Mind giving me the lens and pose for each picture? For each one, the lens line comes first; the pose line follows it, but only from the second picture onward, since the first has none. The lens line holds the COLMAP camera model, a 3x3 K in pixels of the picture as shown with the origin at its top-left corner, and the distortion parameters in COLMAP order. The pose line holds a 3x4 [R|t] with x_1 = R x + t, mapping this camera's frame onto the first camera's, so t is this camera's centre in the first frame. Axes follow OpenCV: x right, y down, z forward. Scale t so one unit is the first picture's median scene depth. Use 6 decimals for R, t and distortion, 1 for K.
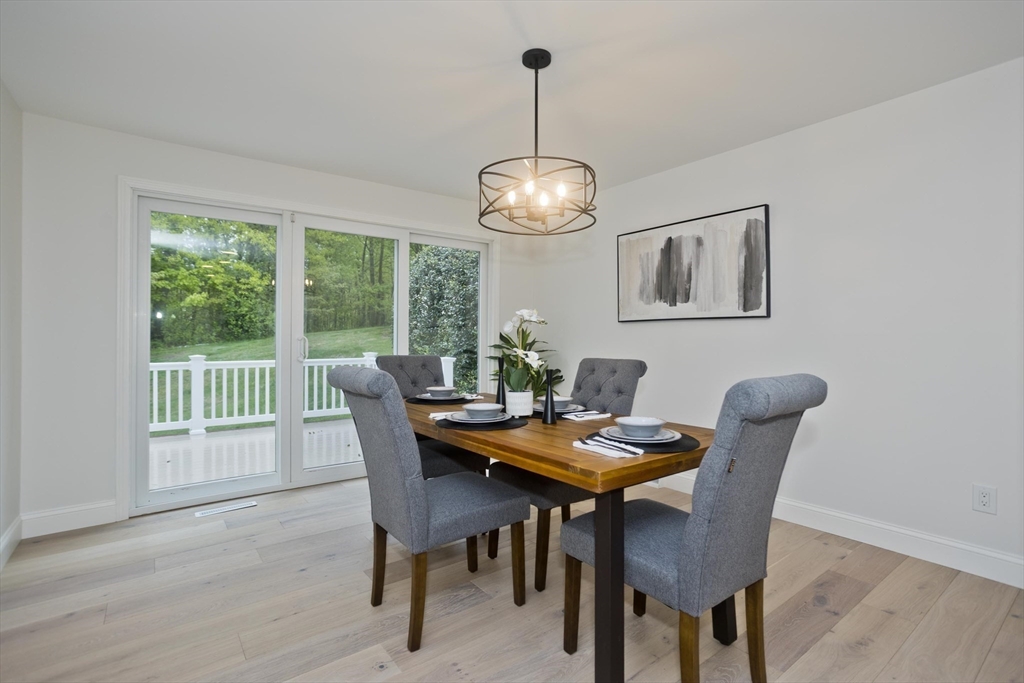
lens RADIAL K [[489.6, 0, 513.6], [0, 489.6, 338.0], [0, 0, 1]] dist [-0.055670, 0.034227]
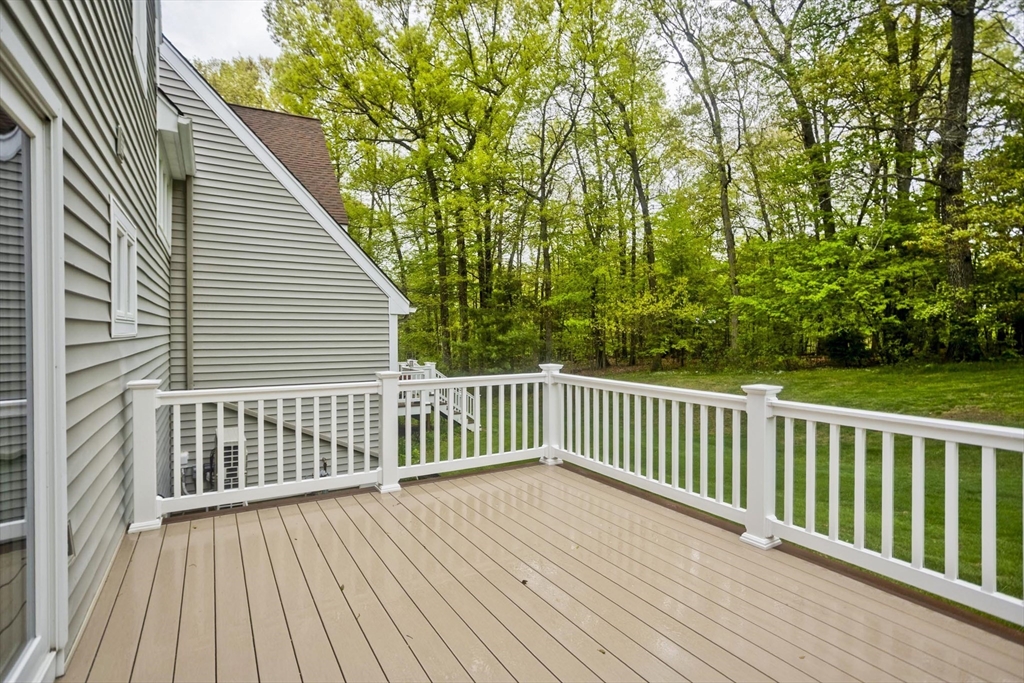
lens RADIAL K [[507.0, 0, 512.0], [0, 507.0, 341.5], [0, 0, 1]] dist [-0.025609, 0.021377]
pose [[-0.105793, 0.014940, -0.994276, -0.031142], [0.005038, 0.999882, 0.014488, -0.004955], [0.994375, -0.003476, -0.105856, 0.222301]]
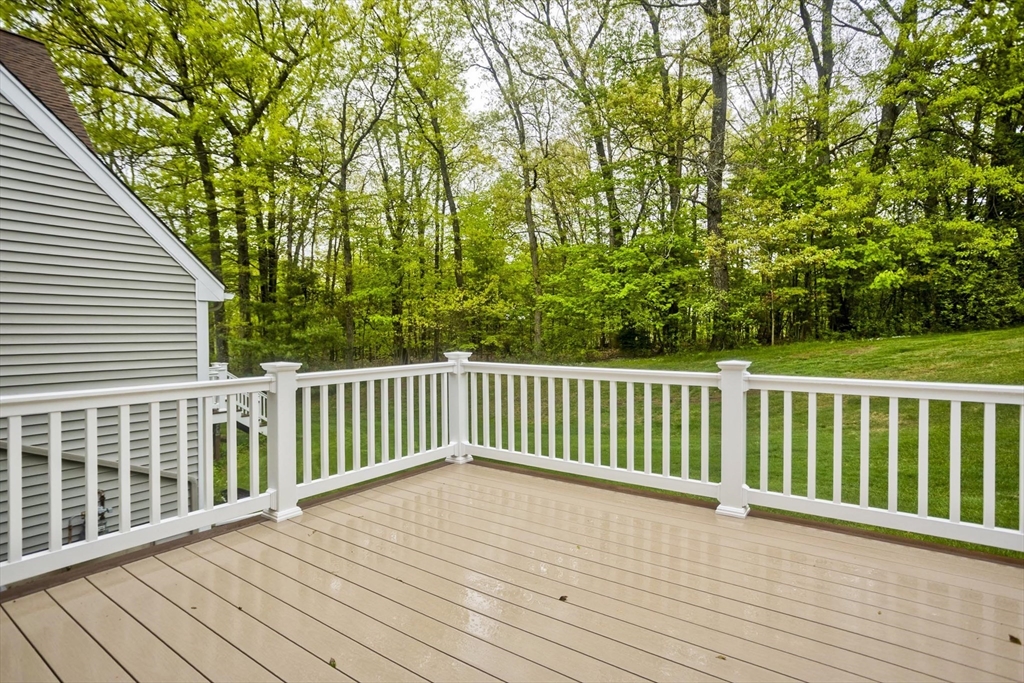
lens RADIAL K [[507.0, 0, 512.0], [0, 507.0, 341.5], [0, 0, 1]] dist [-0.025609, 0.021377]
pose [[0.293724, 0.017422, -0.955731, -0.059344], [0.006103, 0.999779, 0.020101, 0.000909], [0.955871, -0.011736, 0.293553, 0.171298]]
